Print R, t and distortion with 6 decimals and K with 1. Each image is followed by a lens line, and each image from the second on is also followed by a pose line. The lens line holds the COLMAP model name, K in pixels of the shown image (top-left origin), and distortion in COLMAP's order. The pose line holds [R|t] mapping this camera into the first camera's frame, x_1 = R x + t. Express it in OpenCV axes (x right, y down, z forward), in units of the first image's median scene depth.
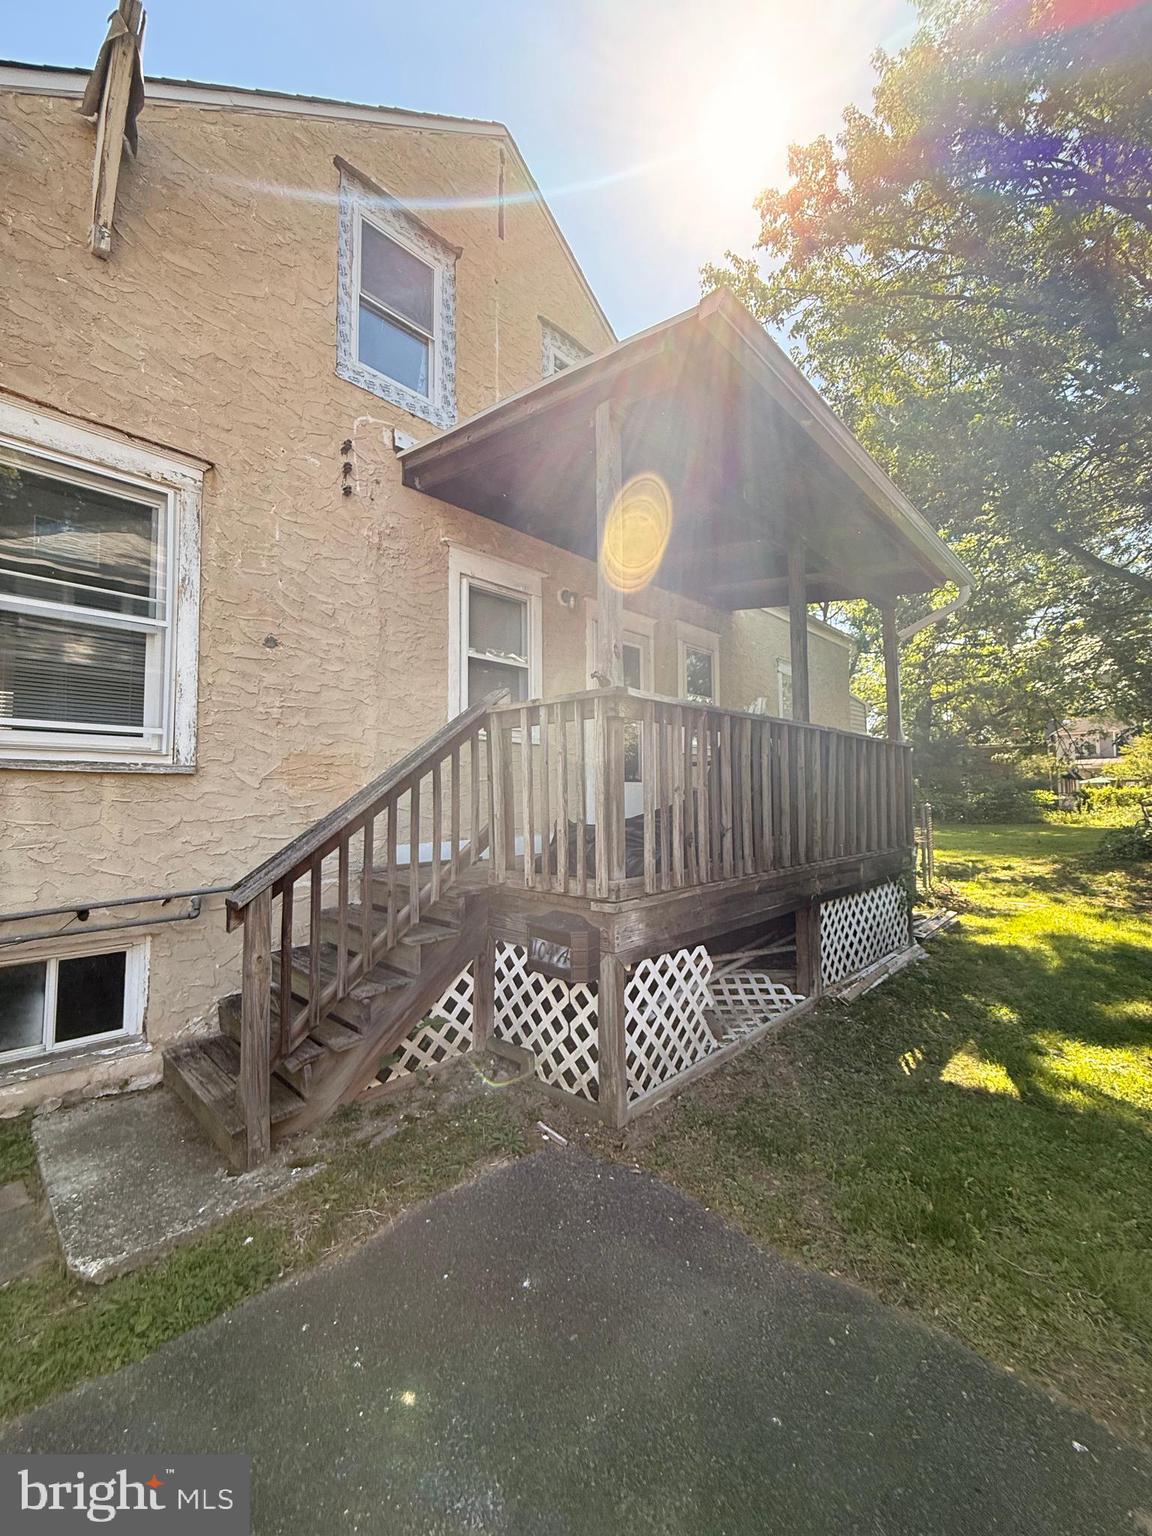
lens RADIAL K [[618.6, 0, 574.7], [0, 618.6, 764.1], [0, 0, 1]] dist [0.003279, 0.000490]
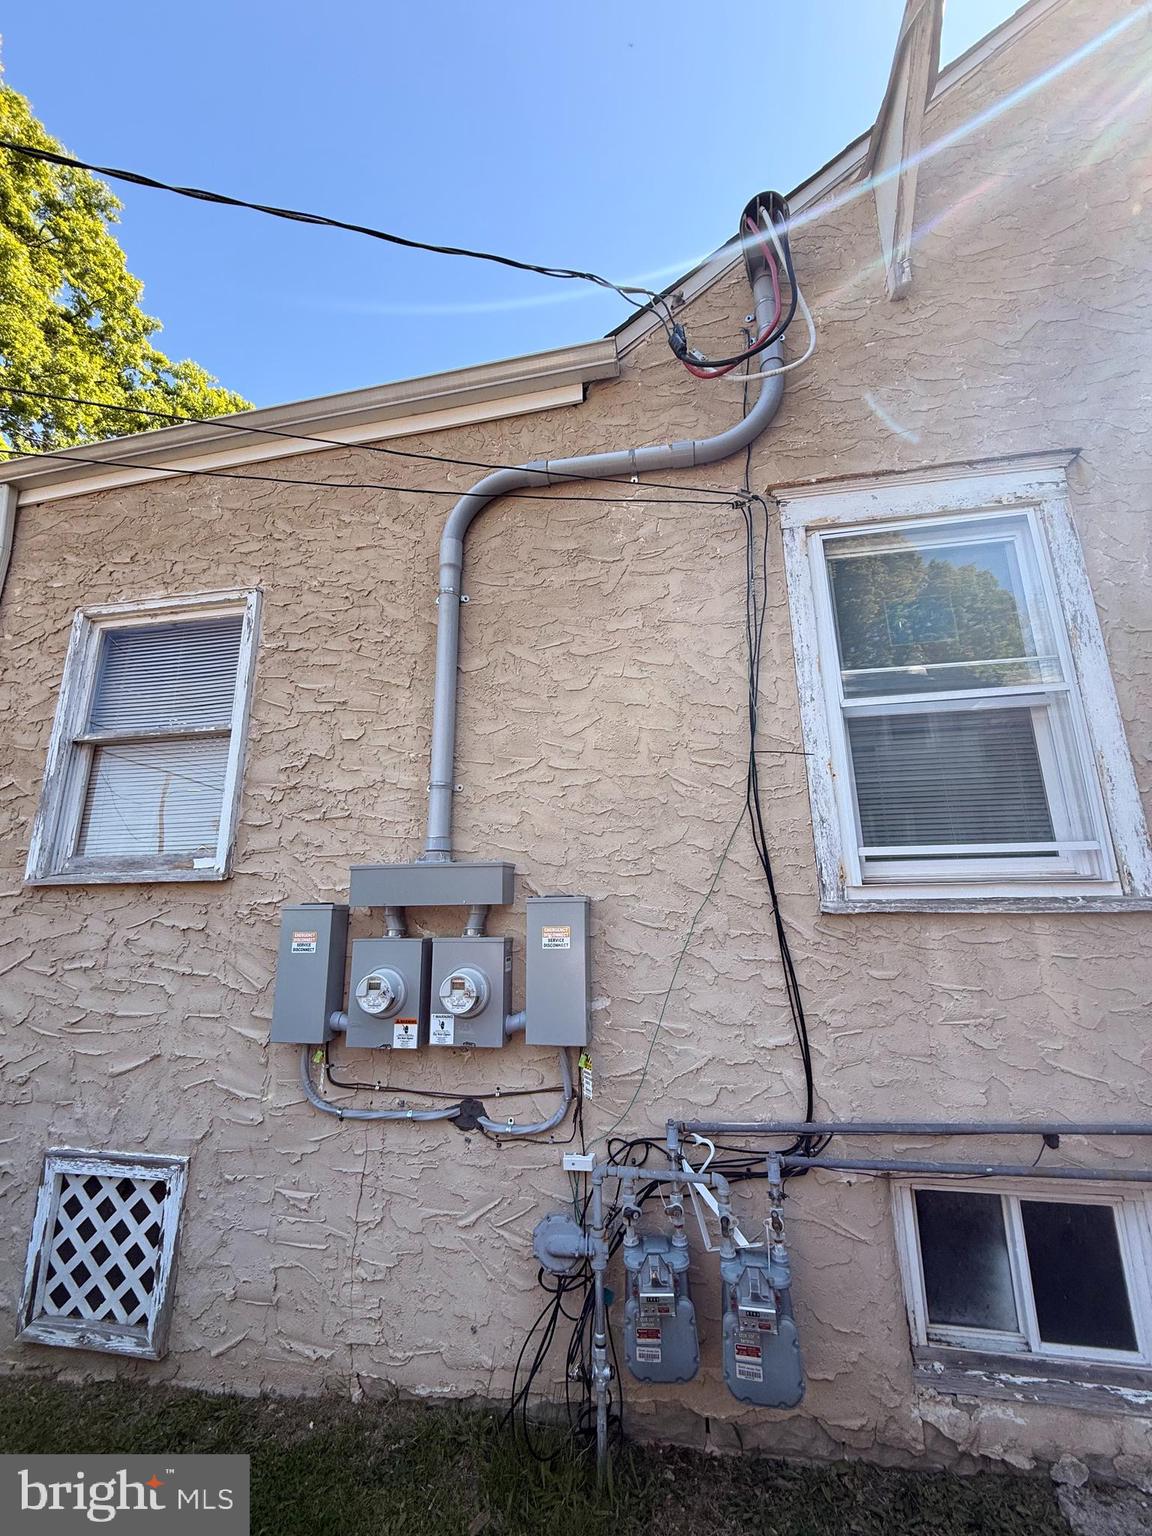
lens RADIAL K [[618.6, 0, 571.0], [0, 618.6, 765.0], [0, 0, 1]] dist [0.003279, 0.000490]
pose [[0.542808, -0.191479, -0.817738, -0.440847], [0.056711, 0.979798, -0.191782, -0.044077], [0.837940, 0.057726, 0.542701, 0.192020]]
